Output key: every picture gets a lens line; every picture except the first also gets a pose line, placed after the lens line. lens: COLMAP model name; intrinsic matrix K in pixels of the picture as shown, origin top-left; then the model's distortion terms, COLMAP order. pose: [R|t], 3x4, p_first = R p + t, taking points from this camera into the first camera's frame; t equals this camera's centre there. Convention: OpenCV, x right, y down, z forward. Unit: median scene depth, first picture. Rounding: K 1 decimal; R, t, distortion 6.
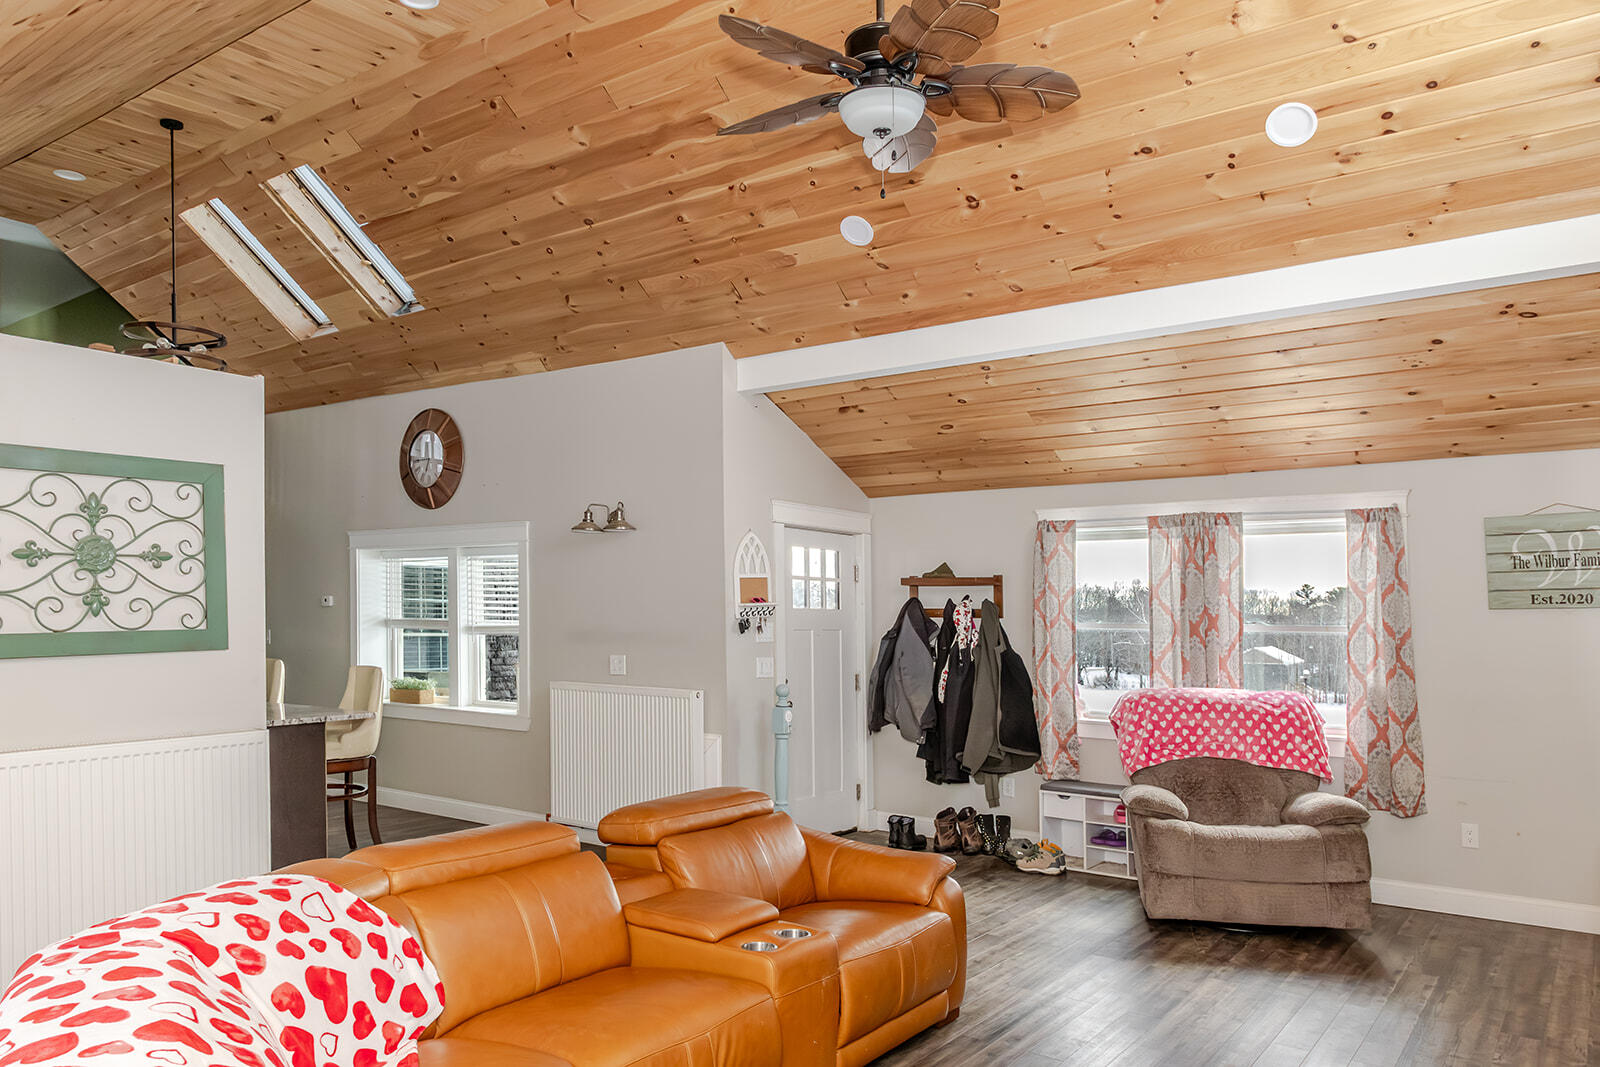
lens RADIAL K [[1091.9, 0, 793.2], [0, 1091.9, 528.1], [0, 0, 1]] dist [-0.010283, -0.001369]
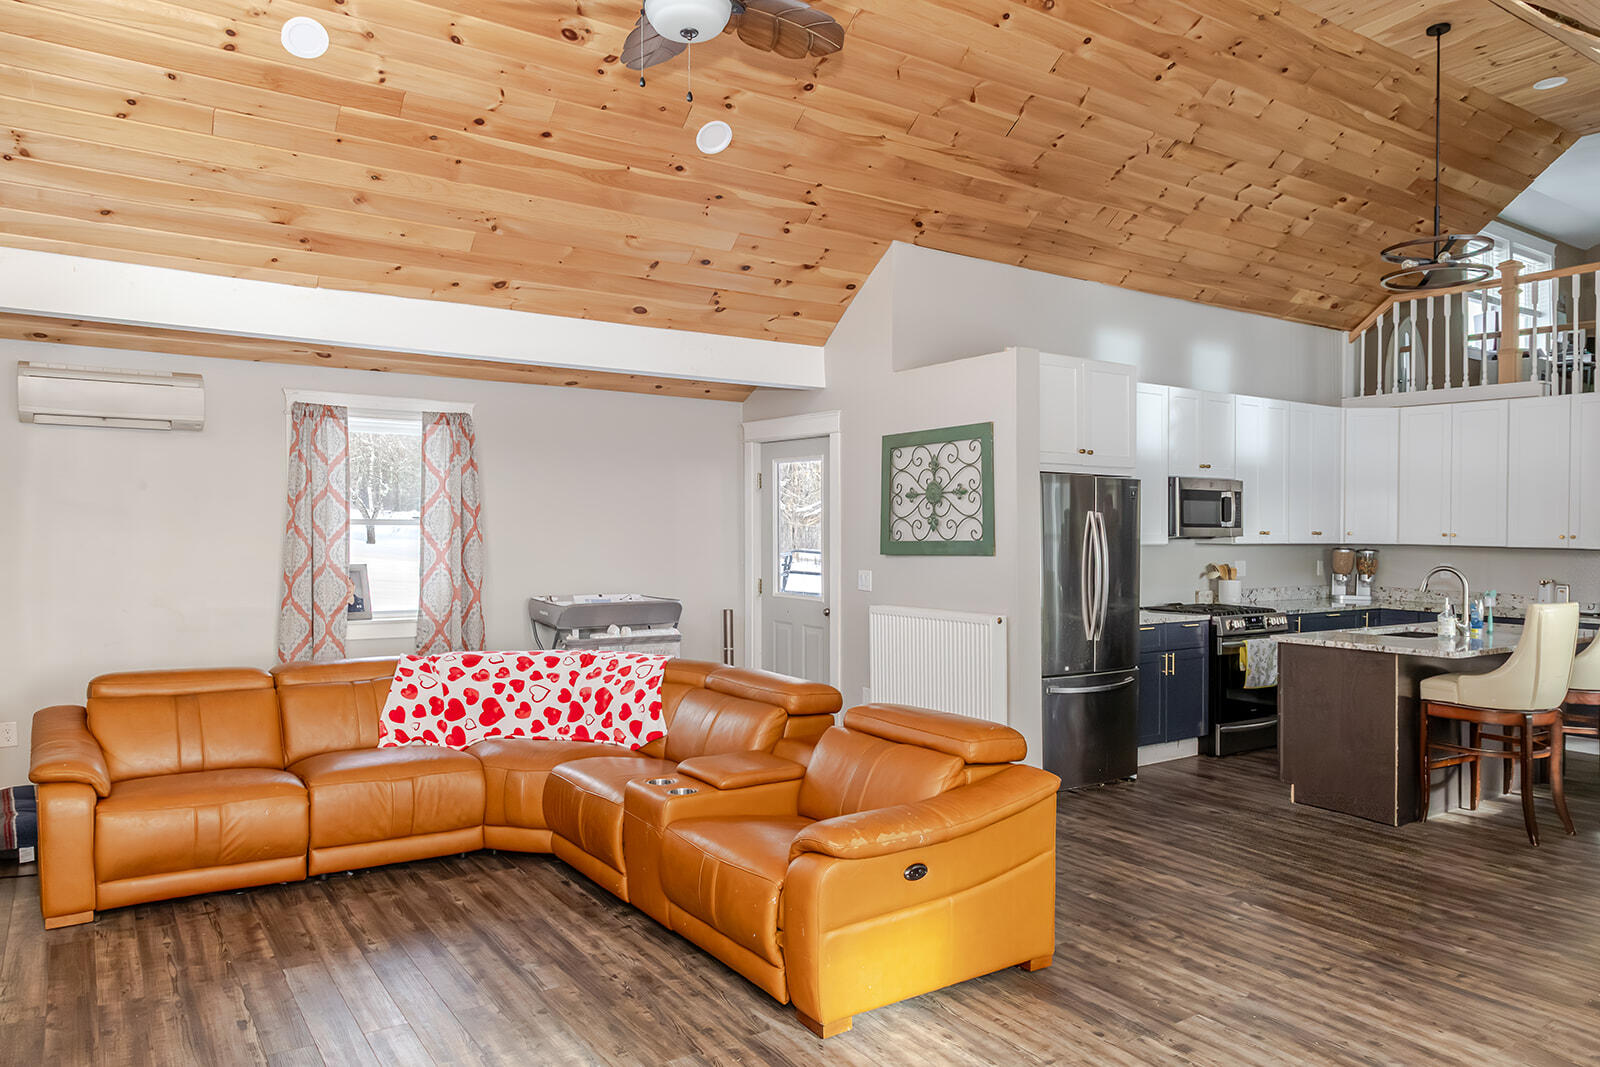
lens RADIAL K [[1091.9, 0, 793.9], [0, 1091.9, 539.8], [0, 0, 1]] dist [-0.010283, -0.001369]
pose [[-0.361154, 0.002259, -0.932504, 0.936584], [0.064904, 0.997633, -0.022721, 0.116480], [0.930245, -0.068729, -0.360445, 1.386393]]
